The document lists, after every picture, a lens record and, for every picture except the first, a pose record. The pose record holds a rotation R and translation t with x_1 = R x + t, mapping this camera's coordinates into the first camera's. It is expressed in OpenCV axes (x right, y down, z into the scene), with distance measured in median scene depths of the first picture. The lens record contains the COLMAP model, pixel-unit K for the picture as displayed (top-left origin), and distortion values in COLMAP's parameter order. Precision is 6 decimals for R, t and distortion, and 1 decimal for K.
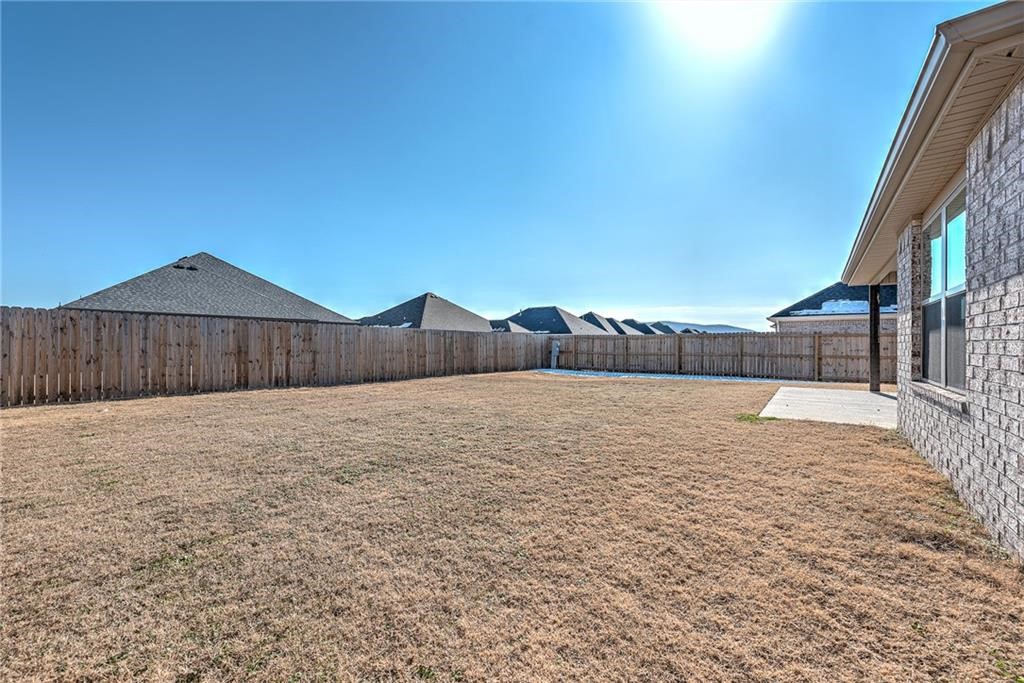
lens RADIAL K [[405.1, 0, 510.8], [0, 405.1, 344.6], [0, 0, 1]] dist [0.007832, -0.000326]
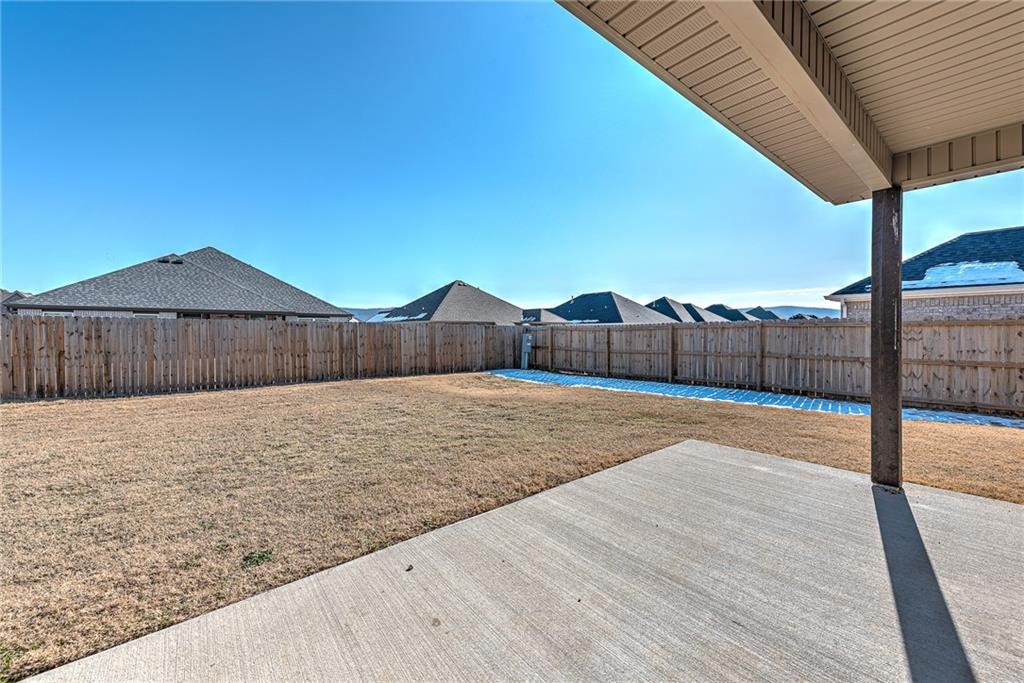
lens RADIAL K [[405.1, 0, 510.8], [0, 405.1, 344.6], [0, 0, 1]] dist [0.007832, -0.000326]
pose [[0.972952, 0.001072, -0.231006, 0.261644], [0.005038, 0.999653, 0.025856, -0.008242], [0.230953, -0.026320, 0.972609, 0.229203]]
